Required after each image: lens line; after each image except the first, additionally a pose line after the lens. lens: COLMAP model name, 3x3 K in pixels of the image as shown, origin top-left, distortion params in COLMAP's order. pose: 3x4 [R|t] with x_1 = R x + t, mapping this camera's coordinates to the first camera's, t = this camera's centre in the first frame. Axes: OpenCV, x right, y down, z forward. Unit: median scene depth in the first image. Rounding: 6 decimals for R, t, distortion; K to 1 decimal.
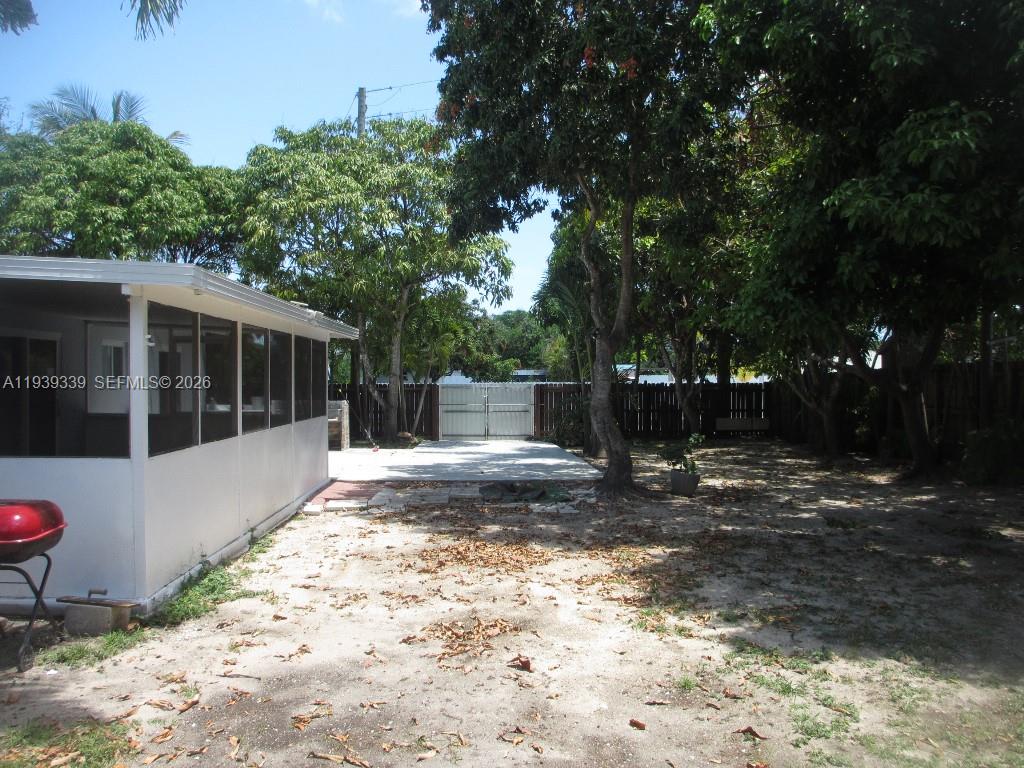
lens RADIAL K [[856.0, 0, 512.0], [0, 856.0, 383.0], [0, 0, 1]] dist [-0.058245, 0.006619]
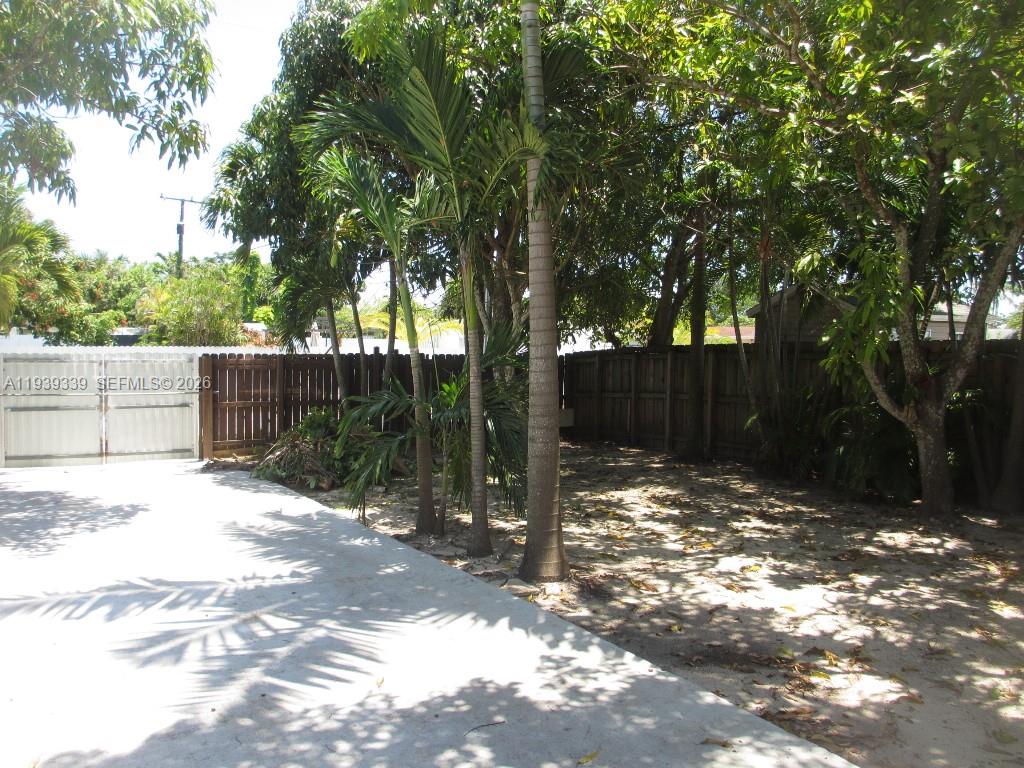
lens RADIAL K [[856.0, 0, 512.0], [0, 856.0, 387.6], [0, 0, 1]] dist [-0.058245, 0.006619]
pose [[0.886342, -0.012072, 0.462874, -0.029462], [-0.011270, 0.998802, 0.047629, -0.003424], [-0.462895, -0.047432, 0.885143, 0.279496]]
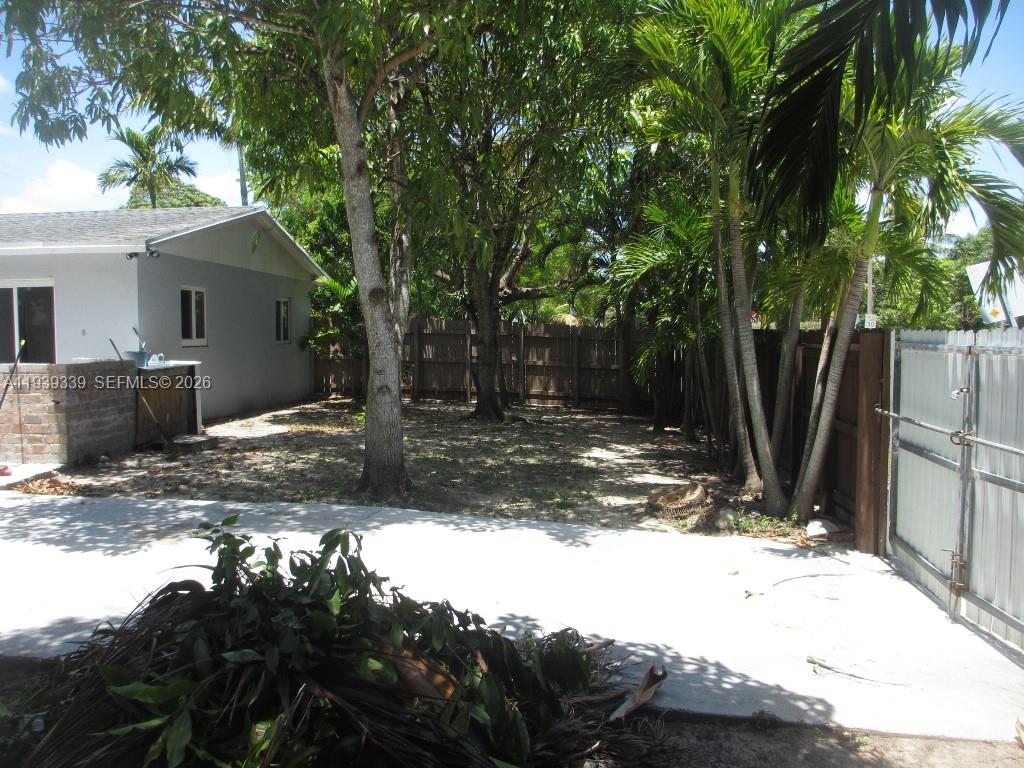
lens RADIAL K [[856.0, 0, 513.2], [0, 856.0, 383.0], [0, 0, 1]] dist [-0.058245, 0.006619]
pose [[-0.124189, 0.056030, -0.990675, 0.108513], [-0.002815, 0.998381, 0.056819, 0.001617], [0.992255, 0.009845, -0.123830, 0.581897]]
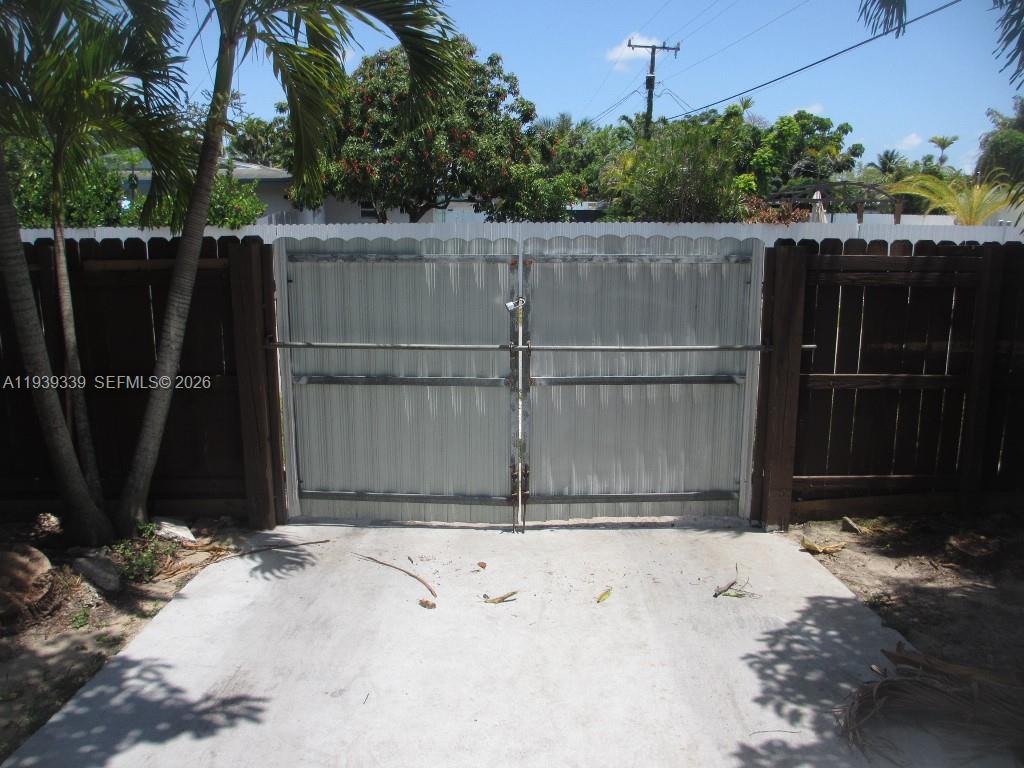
lens RADIAL K [[856.0, 0, 511.5], [0, 856.0, 385.6], [0, 0, 1]] dist [-0.058245, 0.006619]
pose [[0.999395, 0.008949, -0.033610, -0.015741], [-0.002409, 0.981819, 0.189806, -0.001769], [0.034698, -0.189611, 0.981246, 0.511329]]
